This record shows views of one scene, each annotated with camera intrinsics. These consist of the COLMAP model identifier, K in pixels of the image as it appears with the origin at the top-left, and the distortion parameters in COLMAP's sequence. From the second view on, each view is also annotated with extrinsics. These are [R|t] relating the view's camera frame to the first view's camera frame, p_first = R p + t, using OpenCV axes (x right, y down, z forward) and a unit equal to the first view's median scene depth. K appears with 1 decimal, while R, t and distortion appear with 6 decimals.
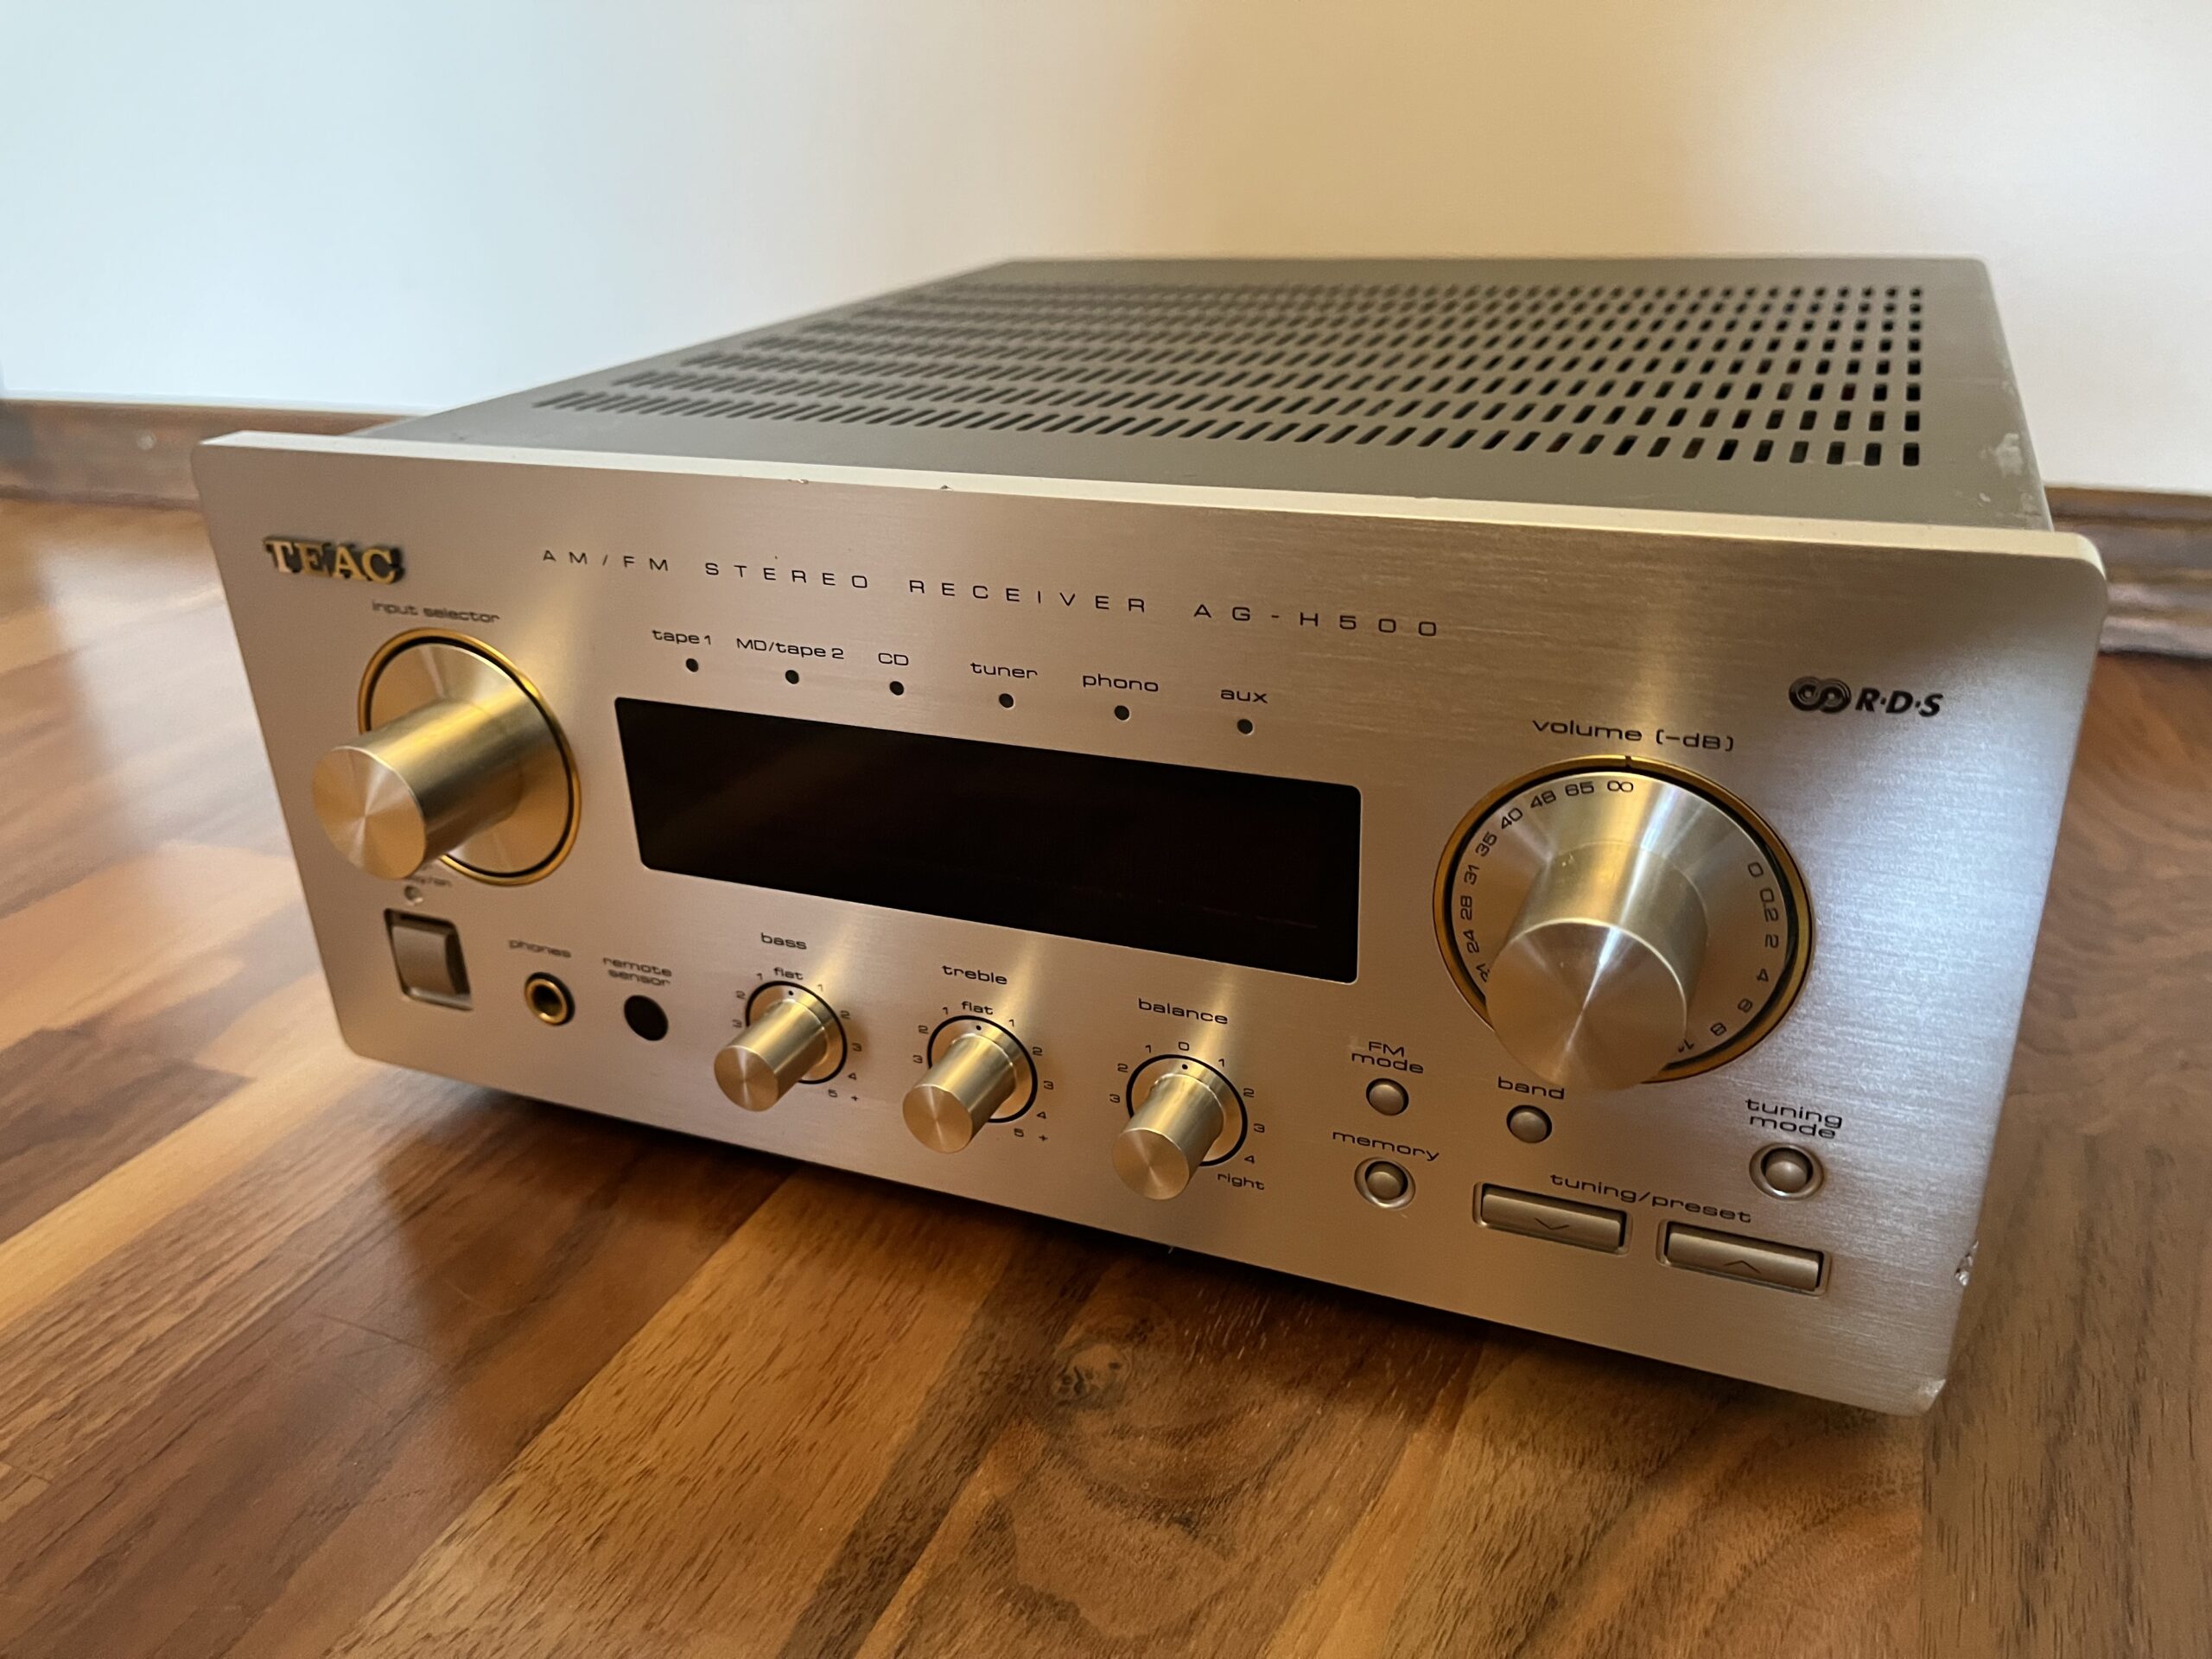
lens RADIAL K [[1706.2, 0, 1101.0], [0, 1706.2, 877.7], [0, 0, 1]] dist [0.060295, -0.094560]
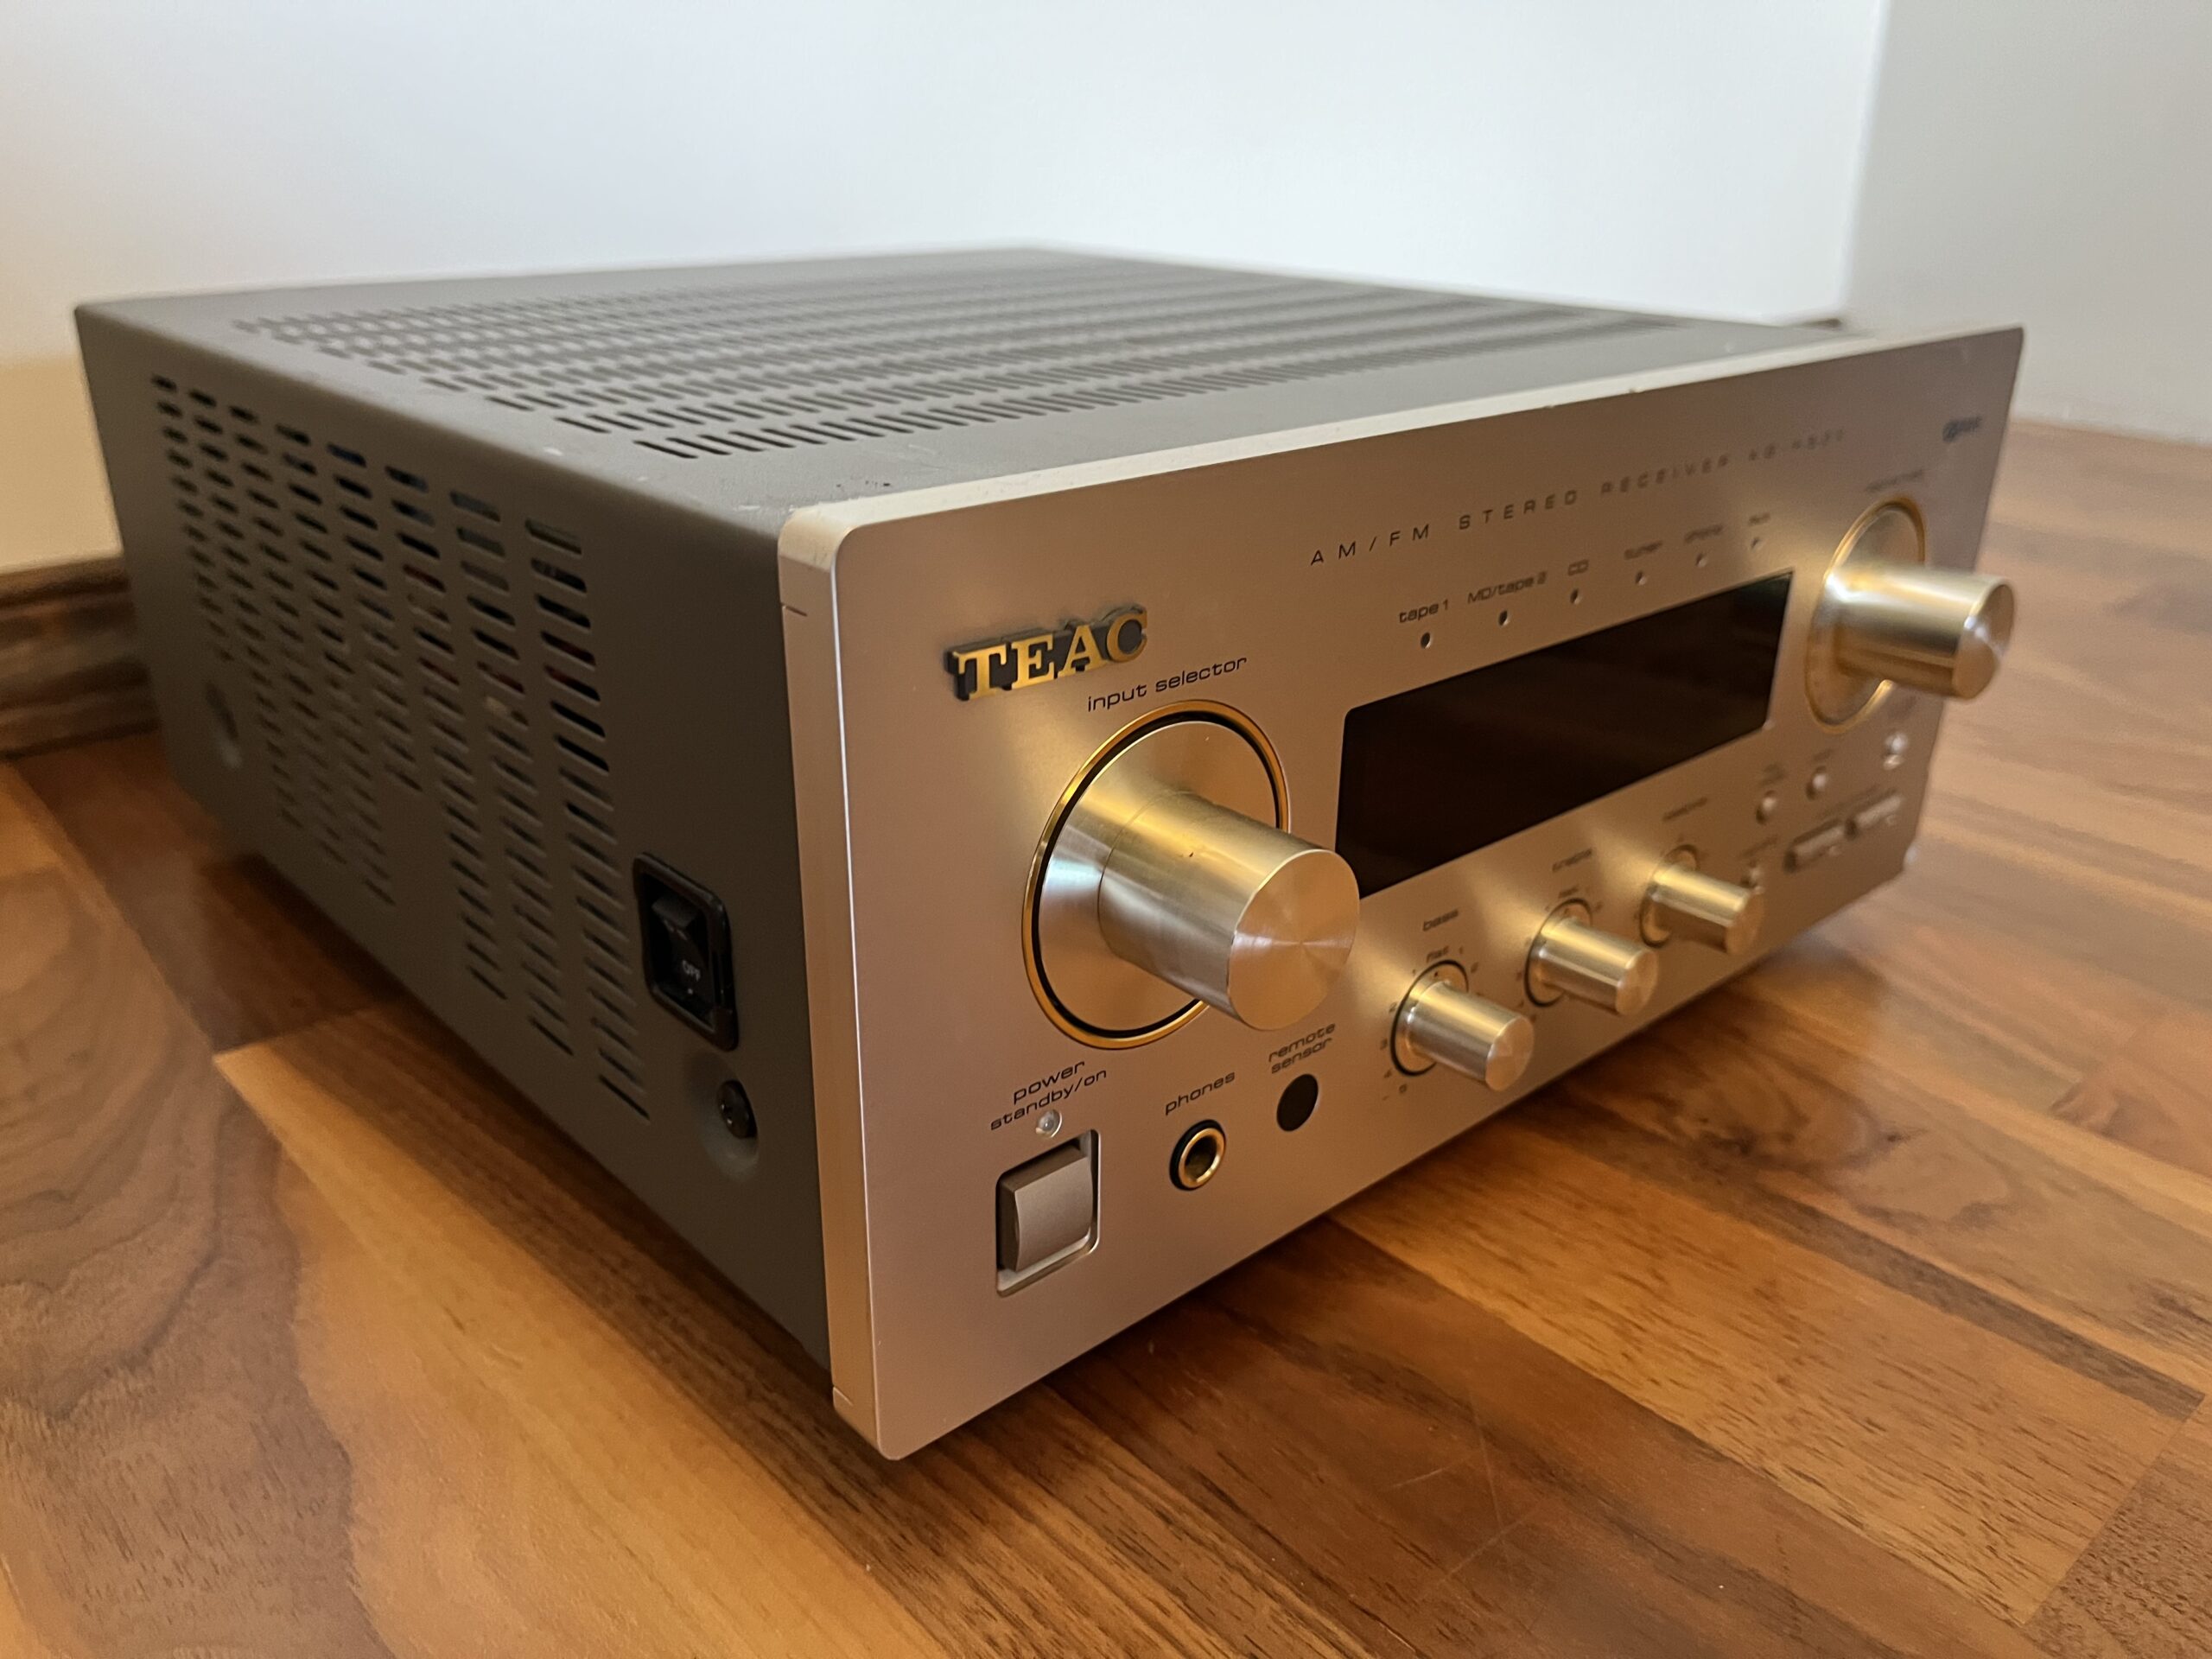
lens RADIAL K [[1706.2, 0, 1101.0], [0, 1706.2, 877.7], [0, 0, 1]] dist [0.060295, -0.094560]
pose [[0.421153, -0.330452, 0.844649, -1.066049], [0.372662, 0.912073, 0.171016, -0.217223], [-0.826894, 0.242745, 0.507268, 0.675310]]
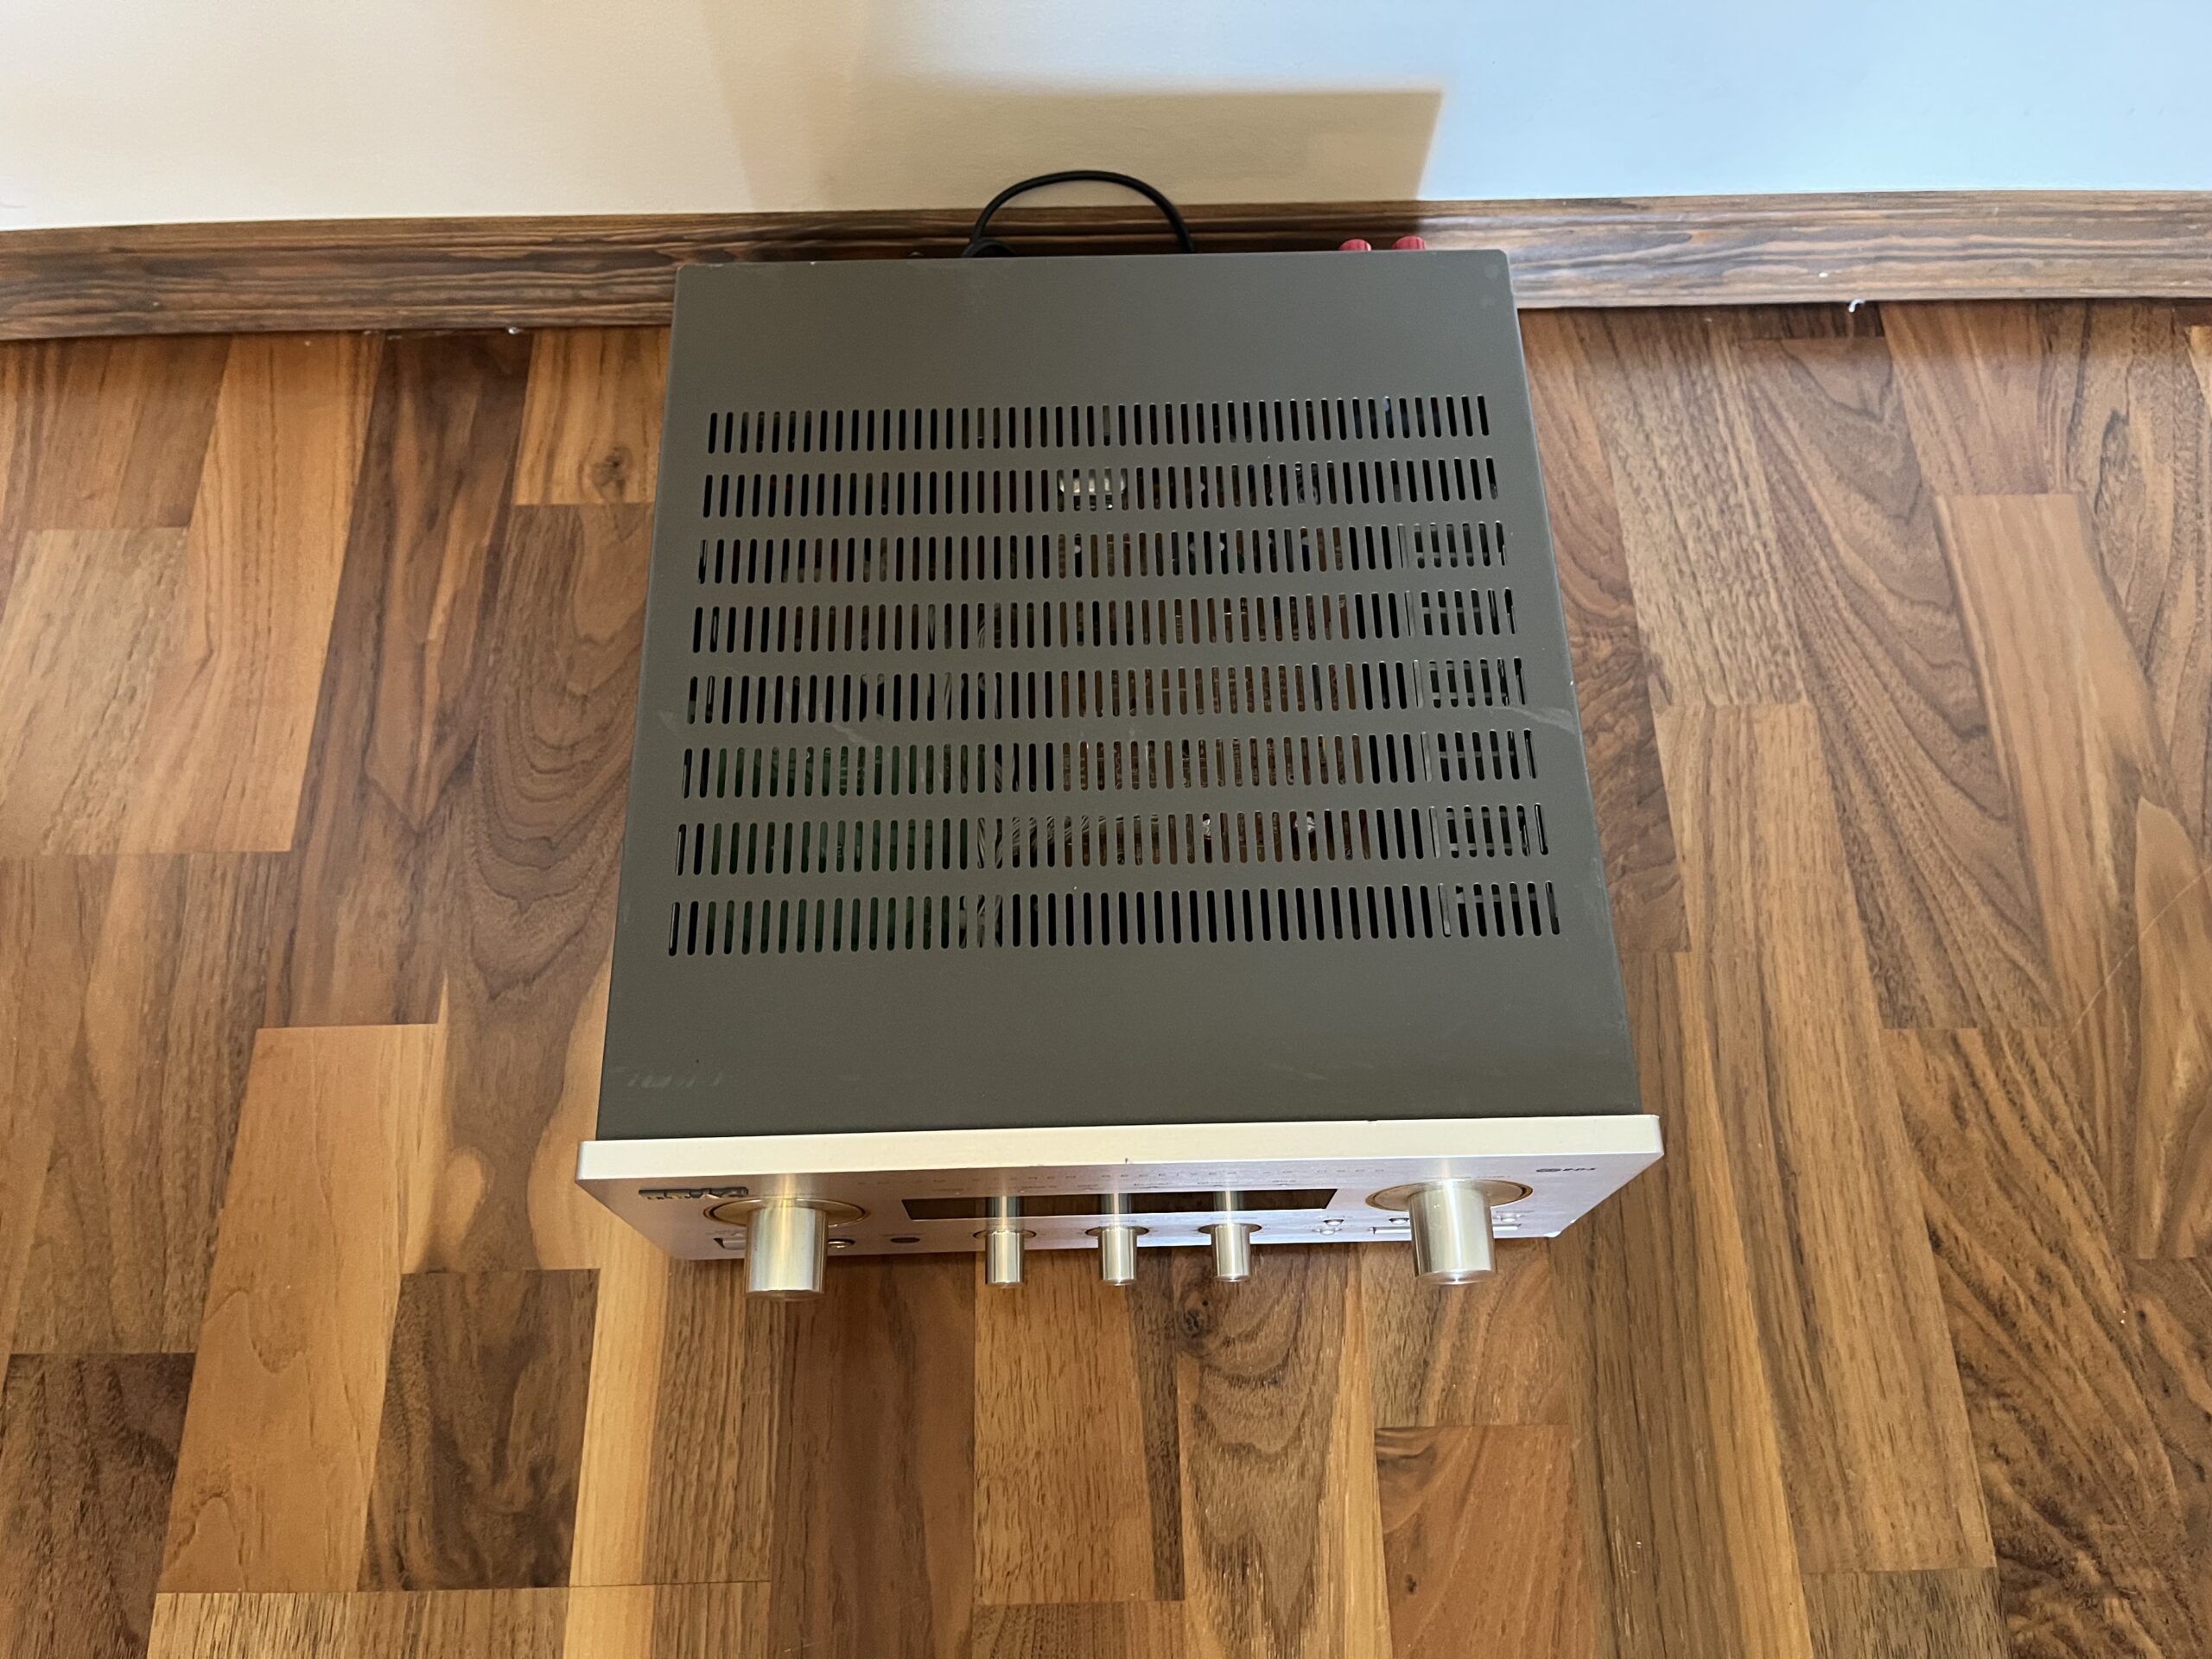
lens RADIAL K [[1702.1, 0, 1110.4], [0, 1702.1, 869.0], [0, 0, 1]] dist [0.082133, -0.139590]
pose [[0.907060, -0.364918, 0.209948, -0.330204], [0.145682, 0.739939, 0.656709, -1.447087], [-0.394993, -0.565088, 0.724331, -0.166584]]
